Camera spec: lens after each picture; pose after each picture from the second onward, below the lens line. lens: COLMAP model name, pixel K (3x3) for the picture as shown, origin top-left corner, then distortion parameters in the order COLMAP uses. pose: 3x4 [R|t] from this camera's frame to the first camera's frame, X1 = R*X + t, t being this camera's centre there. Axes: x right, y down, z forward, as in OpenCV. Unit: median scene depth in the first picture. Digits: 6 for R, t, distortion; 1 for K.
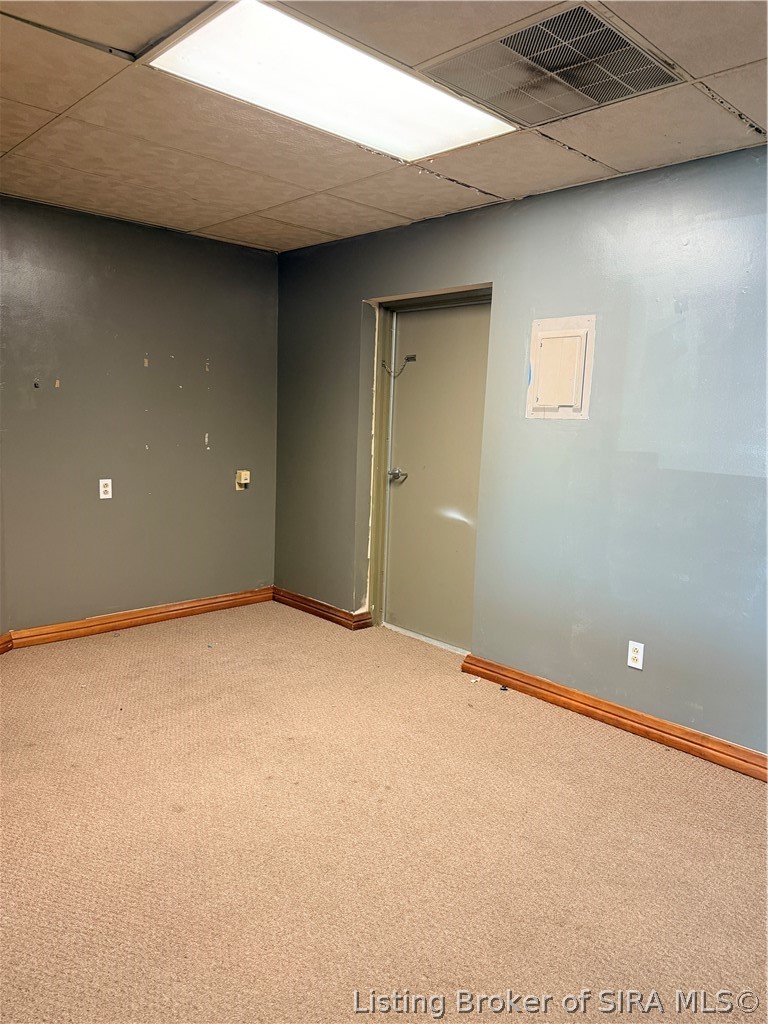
lens RADIAL K [[716.5, 0, 384.0], [0, 716.5, 512.0], [0, 0, 1]] dist [0.111038, -0.165957]
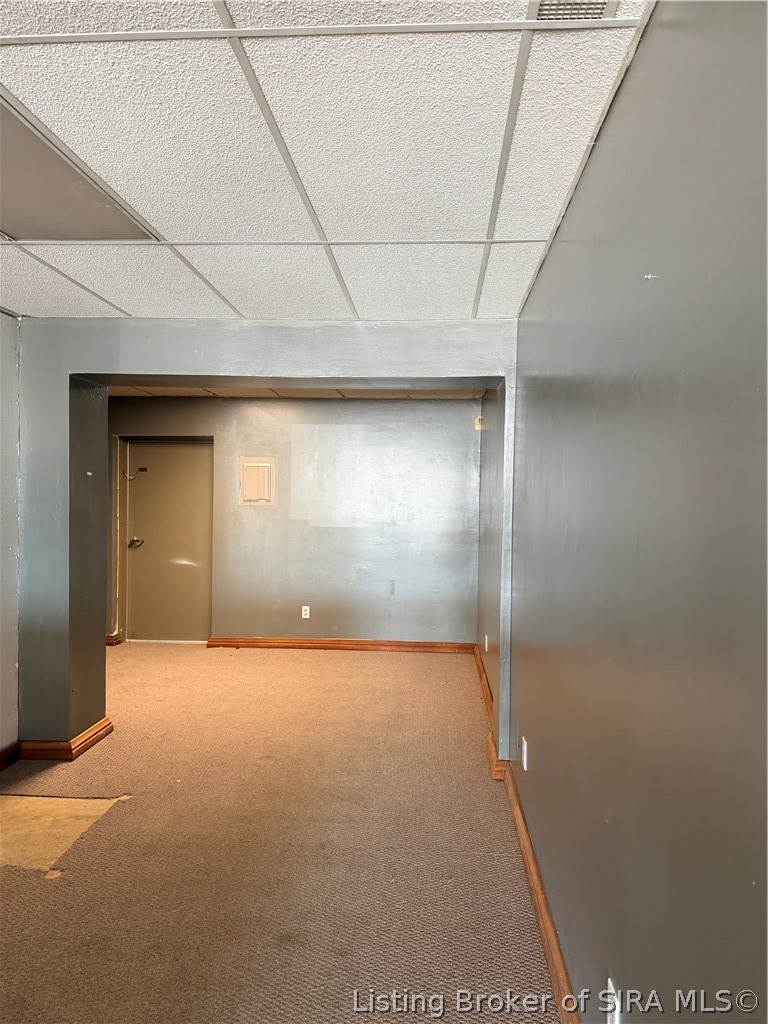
lens RADIAL K [[716.5, 0, 384.0], [0, 716.5, 512.0], [0, 0, 1]] dist [0.111038, -0.165957]
pose [[0.743815, -0.039710, 0.667205, -0.677279], [0.106484, 0.992524, -0.059639, 0.039096], [-0.659849, 0.115407, 0.742483, -0.588780]]
